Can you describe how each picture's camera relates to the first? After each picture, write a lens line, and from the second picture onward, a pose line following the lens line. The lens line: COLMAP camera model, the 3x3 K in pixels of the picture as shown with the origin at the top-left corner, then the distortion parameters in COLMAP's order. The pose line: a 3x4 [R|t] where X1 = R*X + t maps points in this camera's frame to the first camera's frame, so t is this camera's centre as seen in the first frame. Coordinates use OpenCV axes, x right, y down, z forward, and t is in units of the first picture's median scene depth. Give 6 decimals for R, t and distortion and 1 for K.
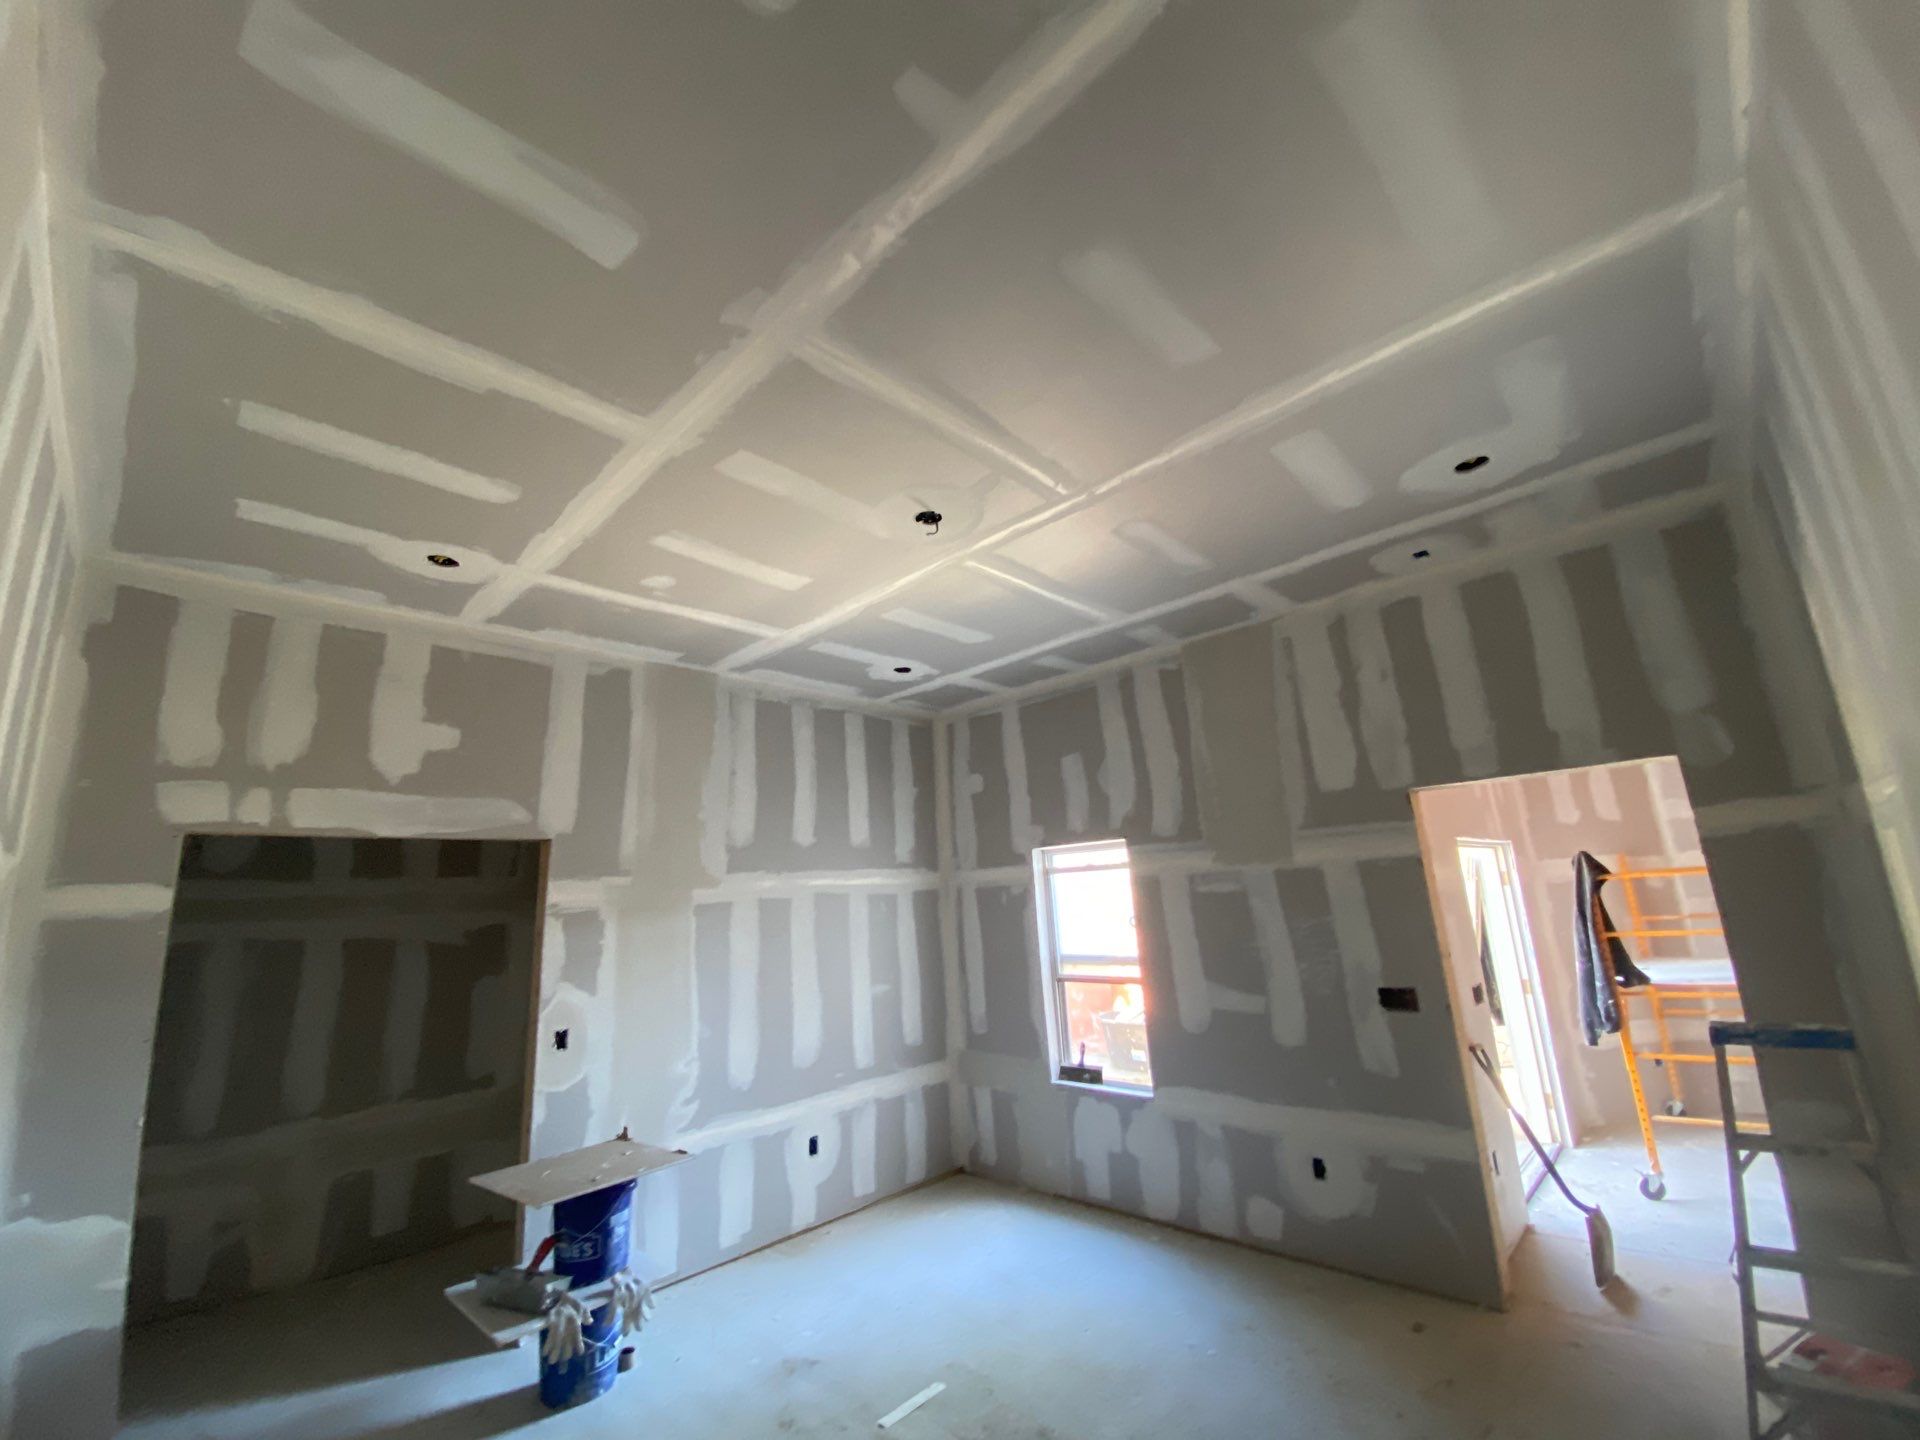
lens RADIAL K [[777.4, 0, 960.0], [0, 777.4, 720.4], [0, 0, 1]] dist [-0.014100, -0.006294]
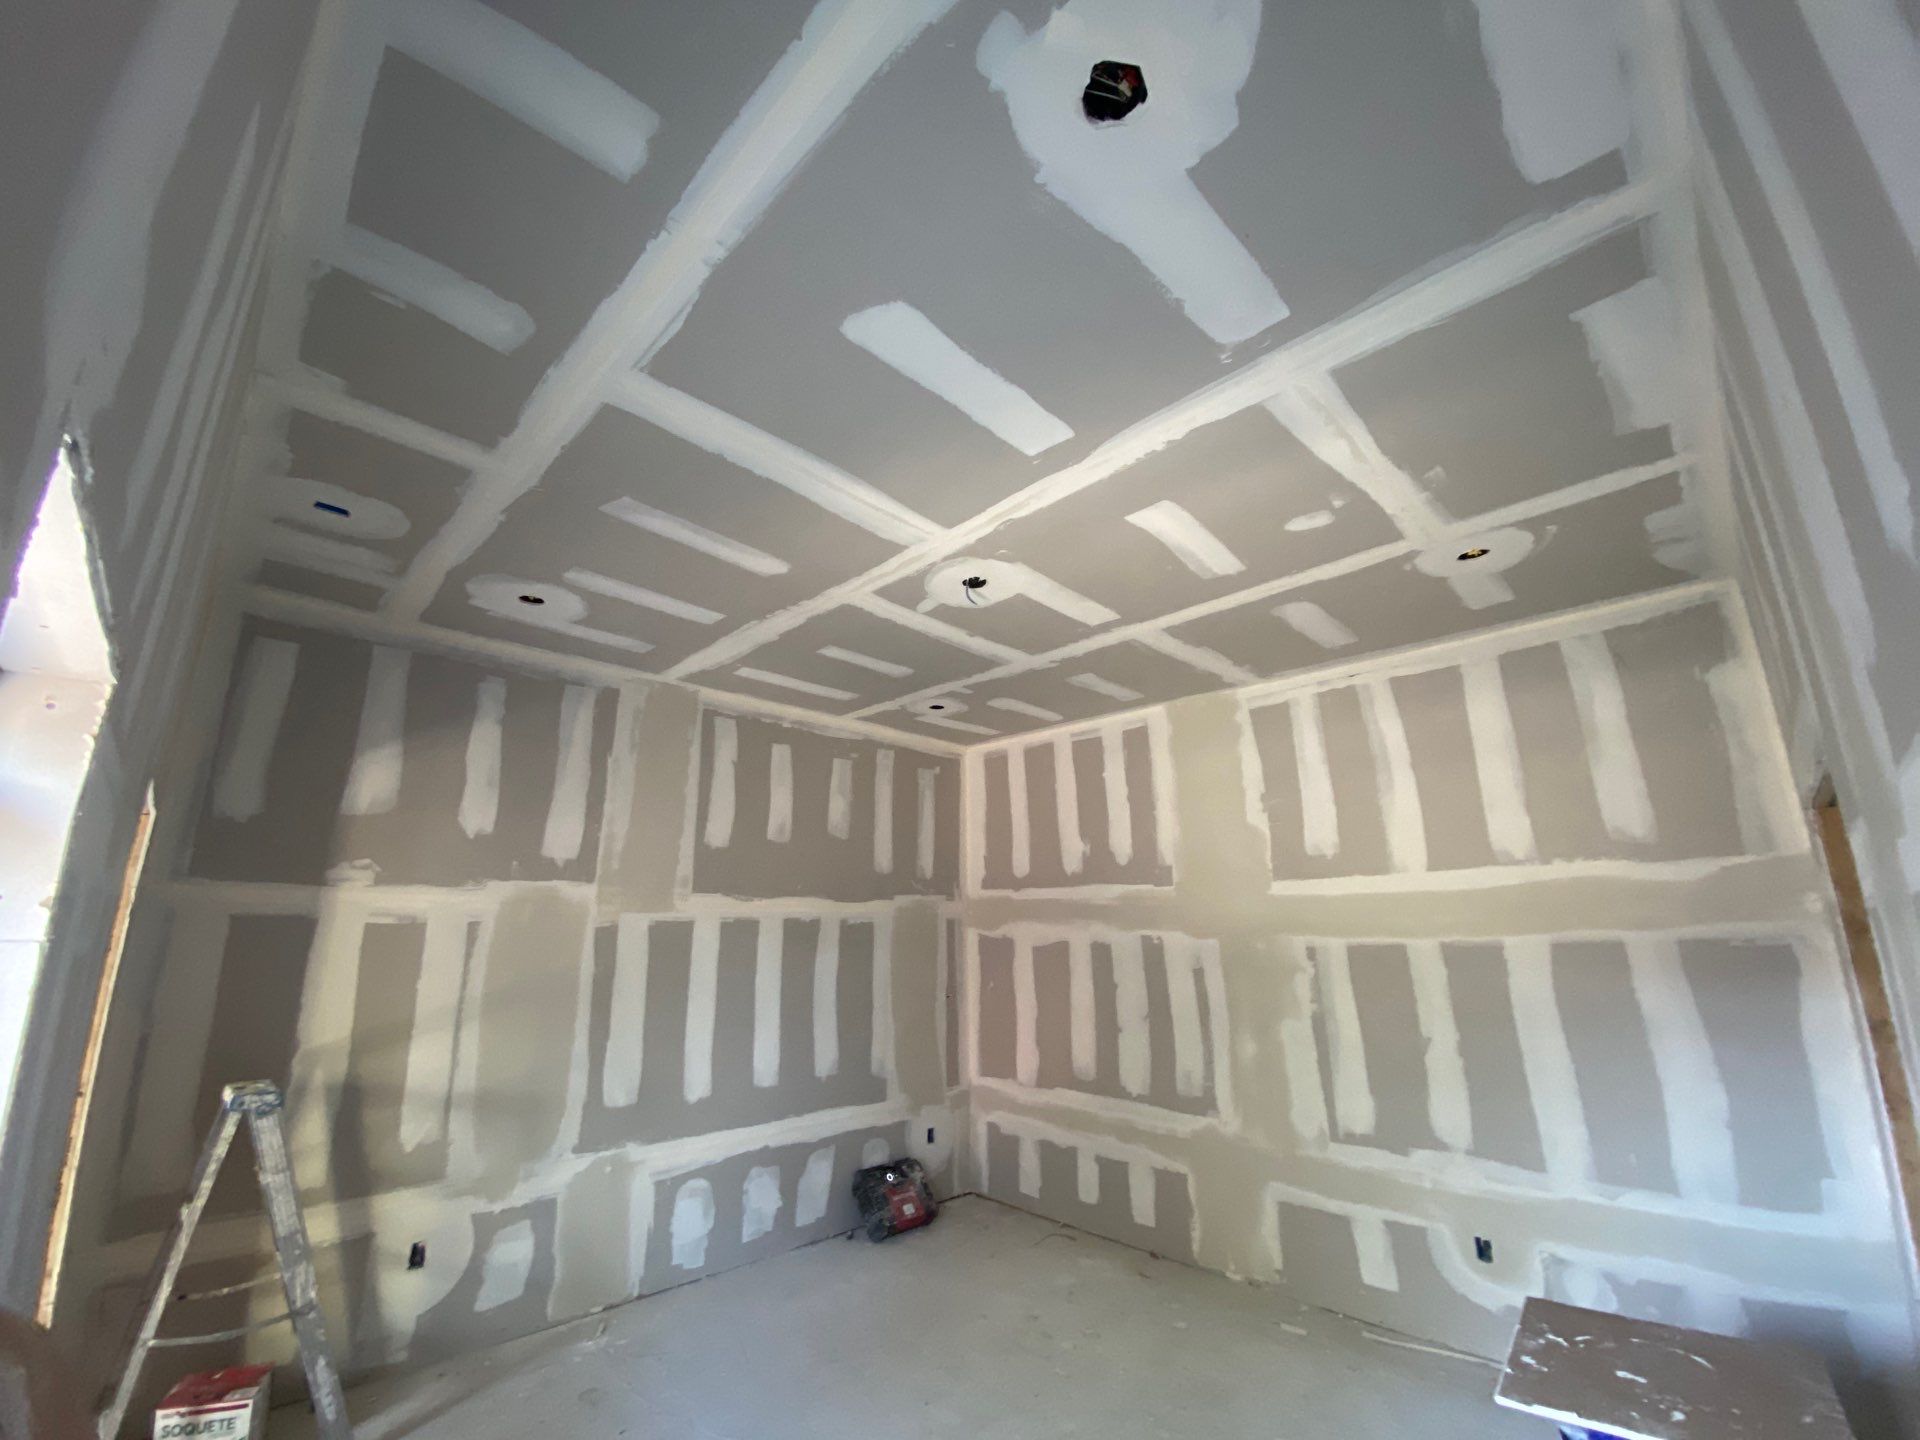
lens RADIAL K [[777.4, 0, 950.7], [0, 777.4, 727.6], [0, 0, 1]] dist [-0.014100, -0.006294]
pose [[-0.998584, 0.052399, 0.009235, -0.007474], [0.042123, 0.884612, -0.464422, 0.387987], [-0.032504, -0.463375, -0.885566, 1.693468]]
